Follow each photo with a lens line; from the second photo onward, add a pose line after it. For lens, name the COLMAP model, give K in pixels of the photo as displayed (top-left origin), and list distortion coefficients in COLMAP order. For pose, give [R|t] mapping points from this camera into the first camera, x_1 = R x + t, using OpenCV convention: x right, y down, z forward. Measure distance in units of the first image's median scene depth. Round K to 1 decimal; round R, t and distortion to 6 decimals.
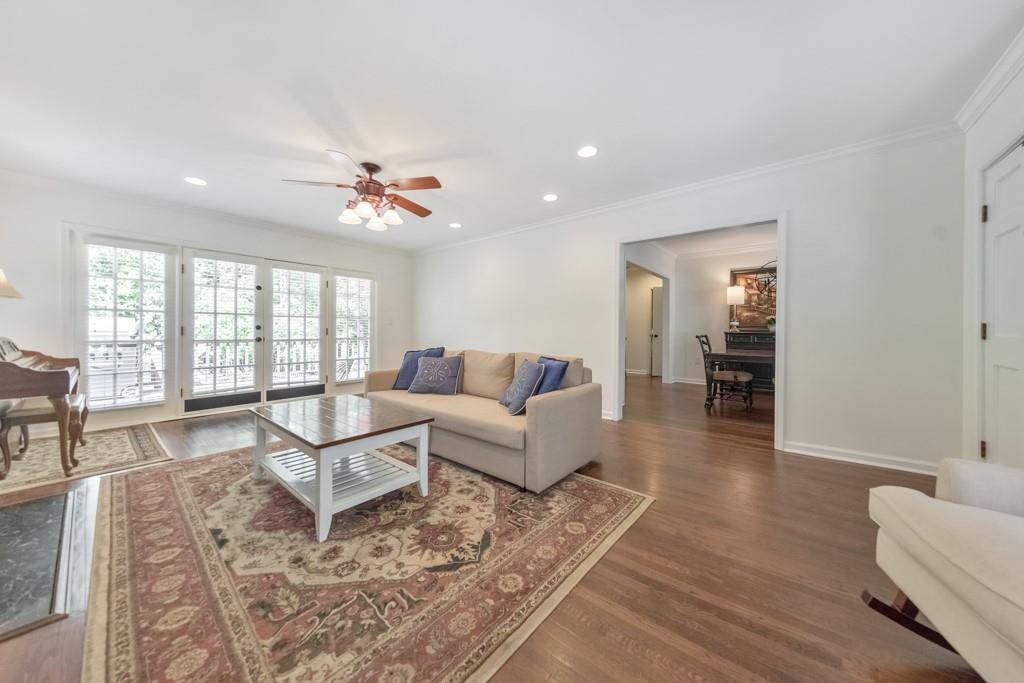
lens RADIAL K [[353.1, 0, 509.6], [0, 353.1, 333.2], [0, 0, 1]] dist [0.001372, -0.000032]
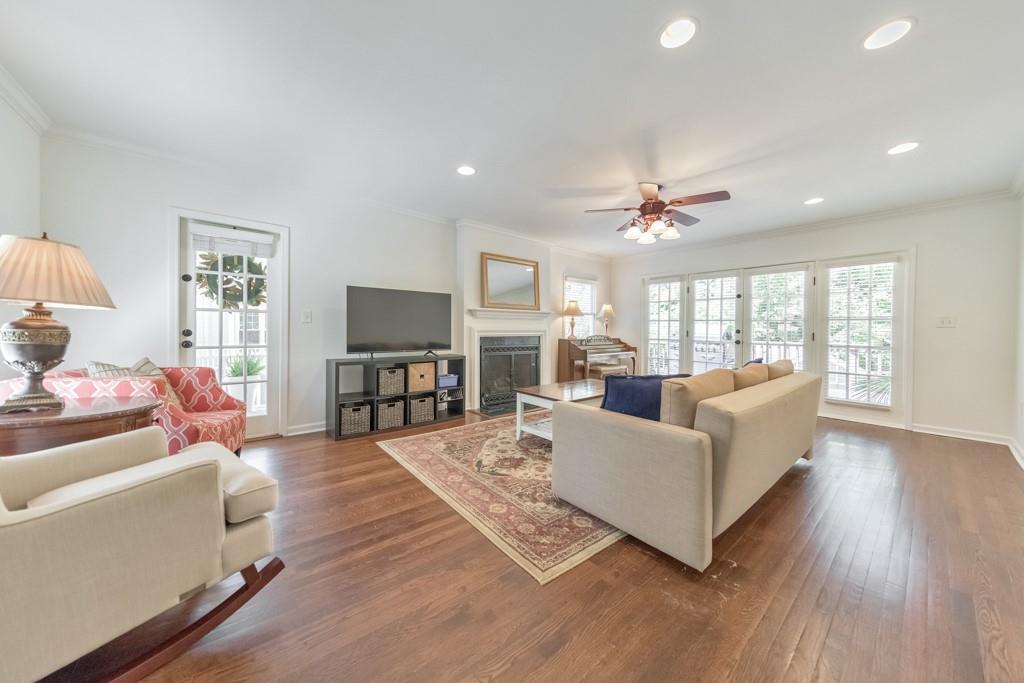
lens RADIAL K [[353.1, 0, 509.6], [0, 353.1, 333.2], [0, 0, 1]] dist [0.001372, -0.000032]
pose [[-0.215567, 0.004850, -0.976477, 1.219155], [-0.020752, 0.999739, 0.009547, -0.014950], [0.976269, 0.022322, -0.215410, 1.212473]]
